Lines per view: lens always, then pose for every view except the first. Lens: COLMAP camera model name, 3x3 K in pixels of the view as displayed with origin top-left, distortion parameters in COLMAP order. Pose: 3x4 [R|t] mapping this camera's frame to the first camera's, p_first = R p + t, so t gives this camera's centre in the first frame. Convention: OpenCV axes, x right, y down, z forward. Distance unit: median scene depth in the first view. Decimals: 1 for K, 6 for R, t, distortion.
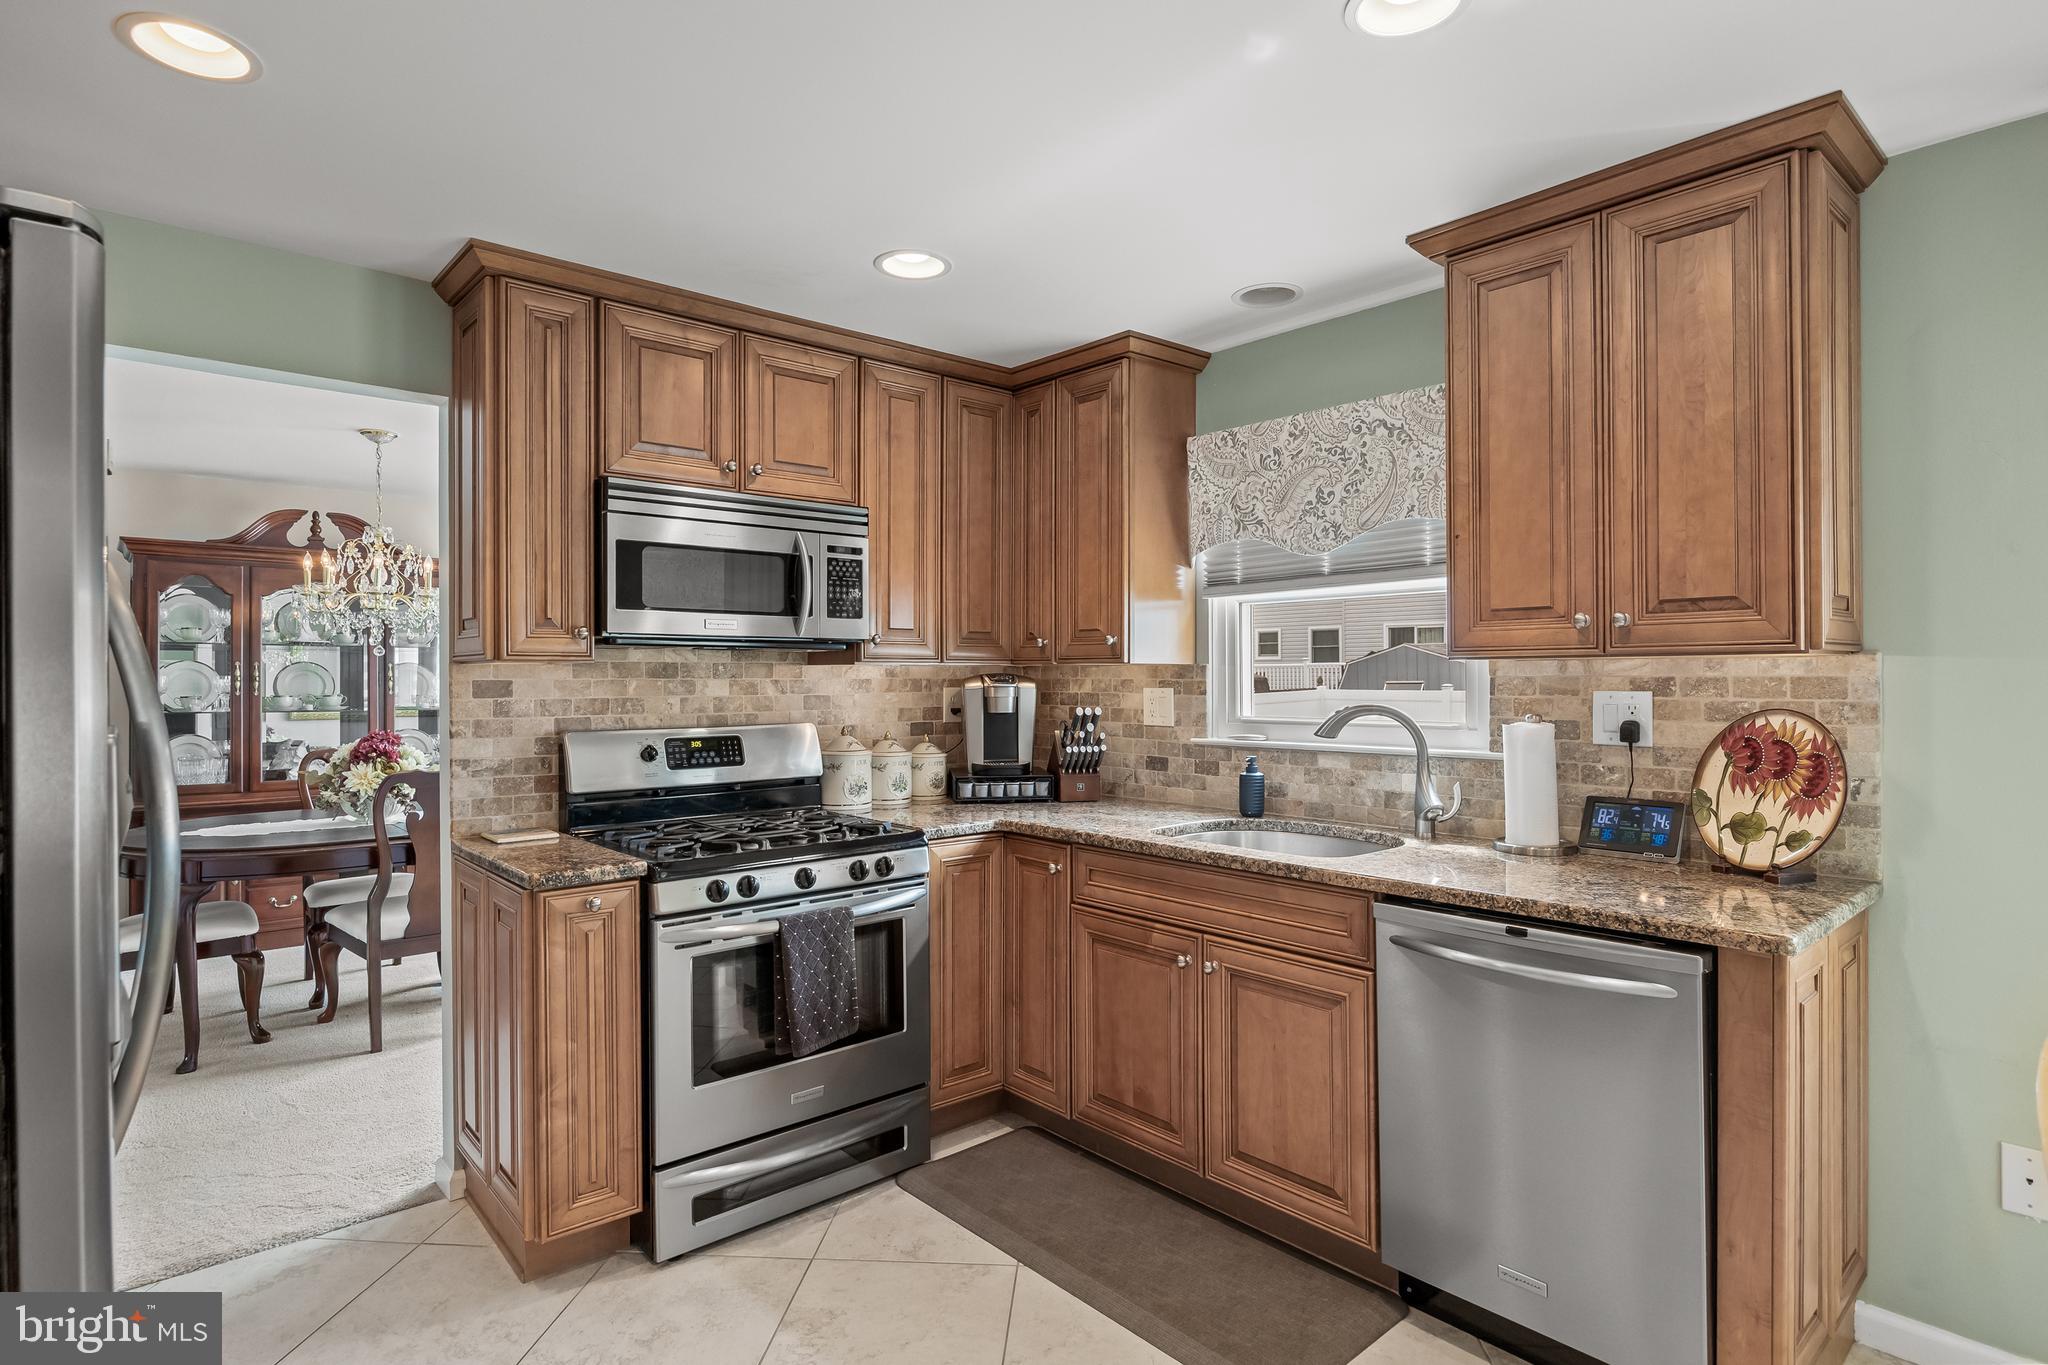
lens RADIAL K [[1077.7, 0, 1033.1], [0, 1077.7, 678.2], [0, 0, 1]] dist [0.025637, 0.000151]
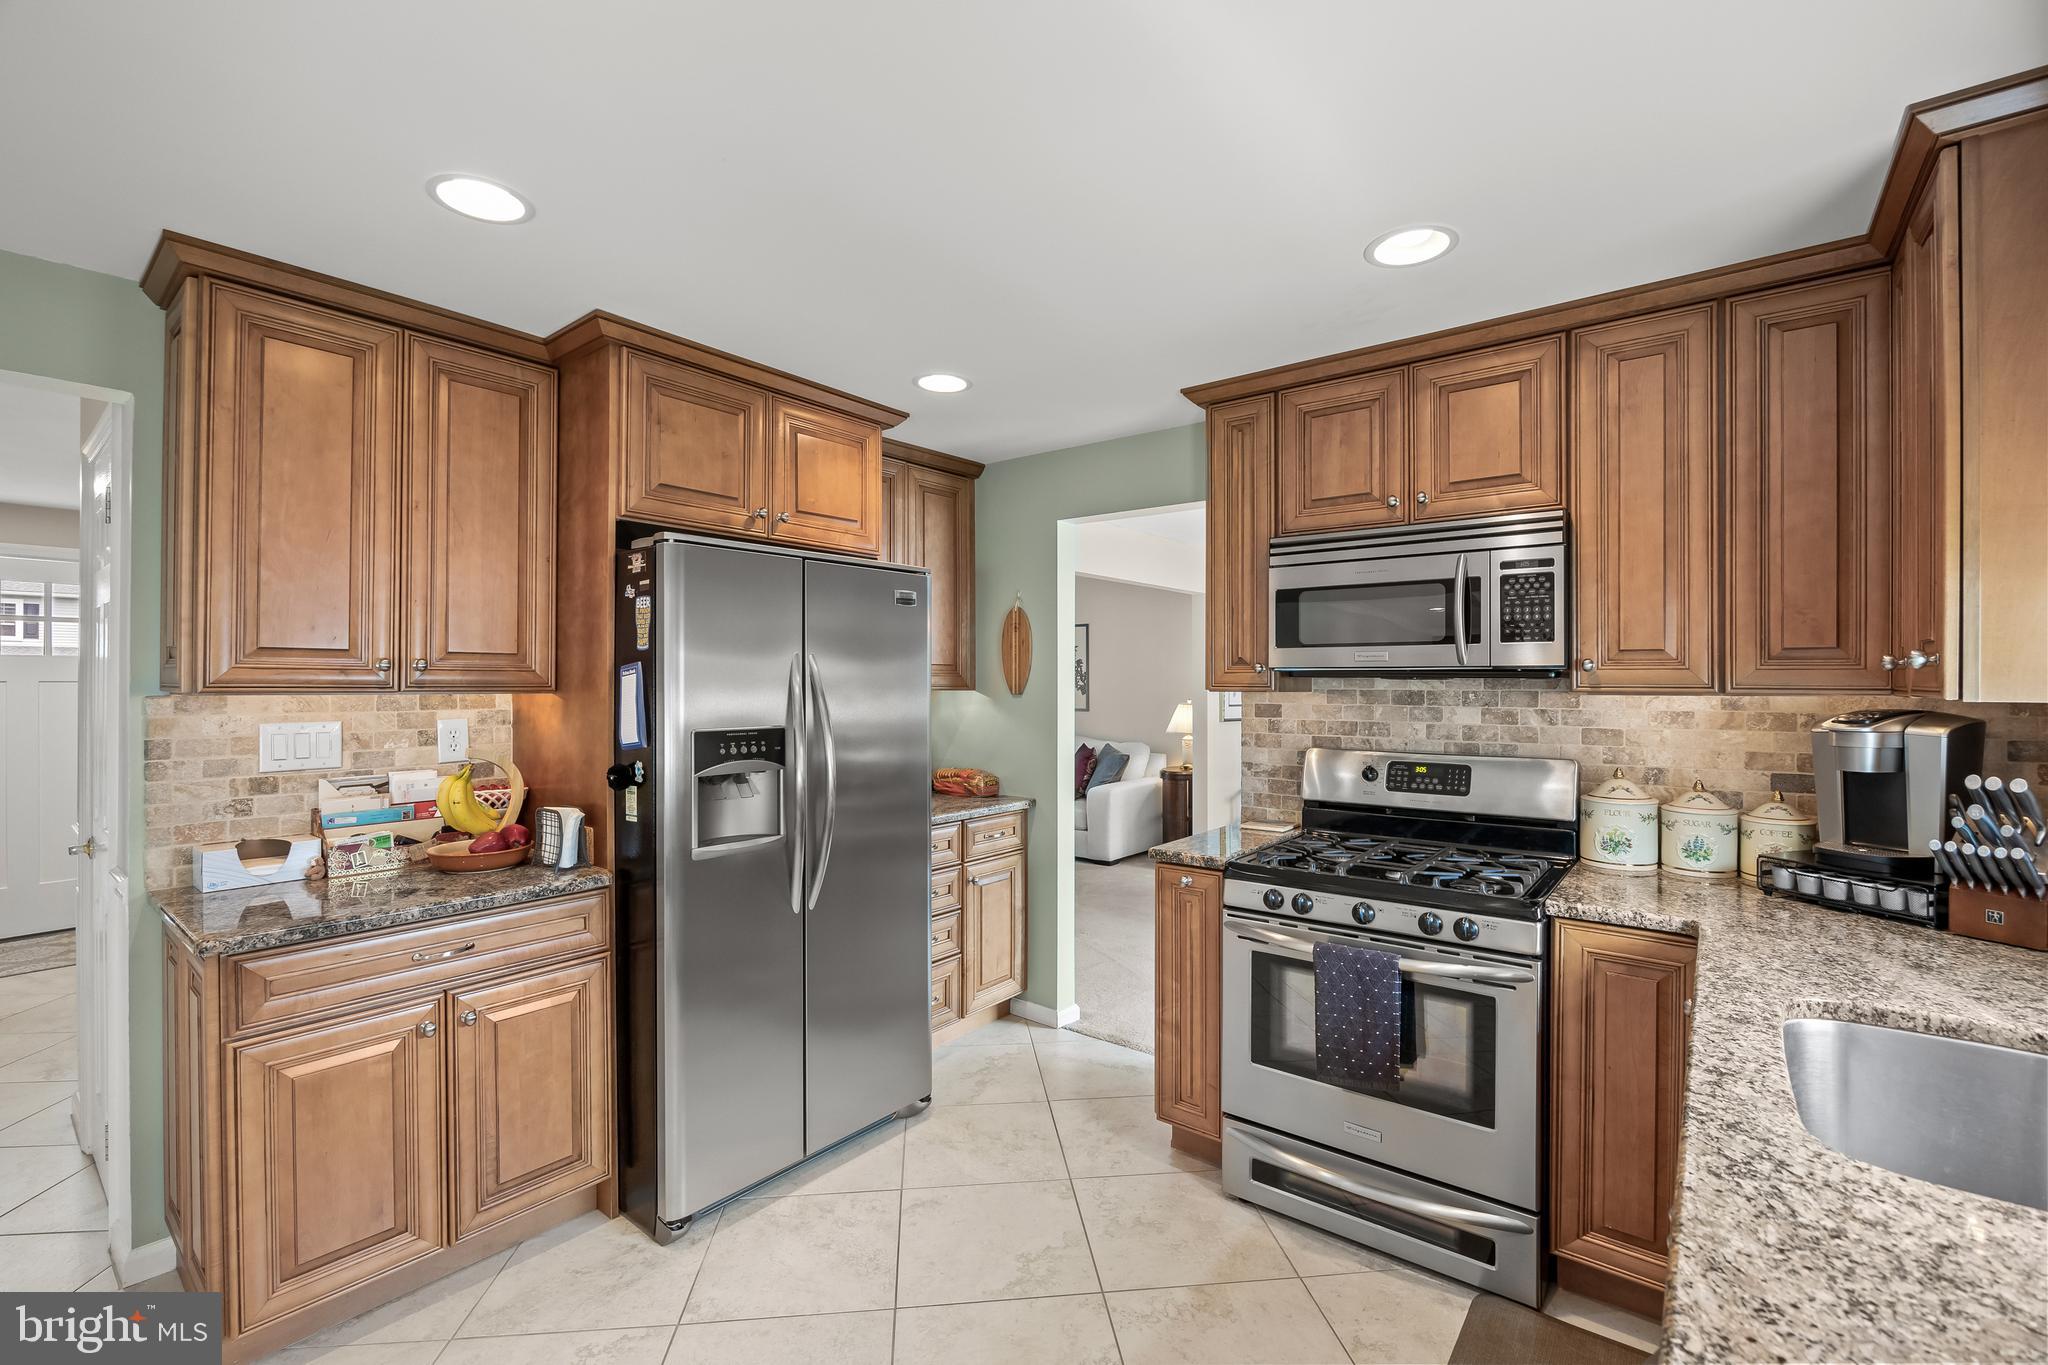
lens RADIAL K [[893.4, 0, 1033.0], [0, 893.4, 683.3], [0, 0, 1]] dist [-0.006878, 0.000245]
pose [[0.188896, 0.003971, -0.981989, 0.459531], [-0.005069, 0.999982, 0.003069, -0.022597], [0.981984, 0.004399, 0.188913, 0.473905]]
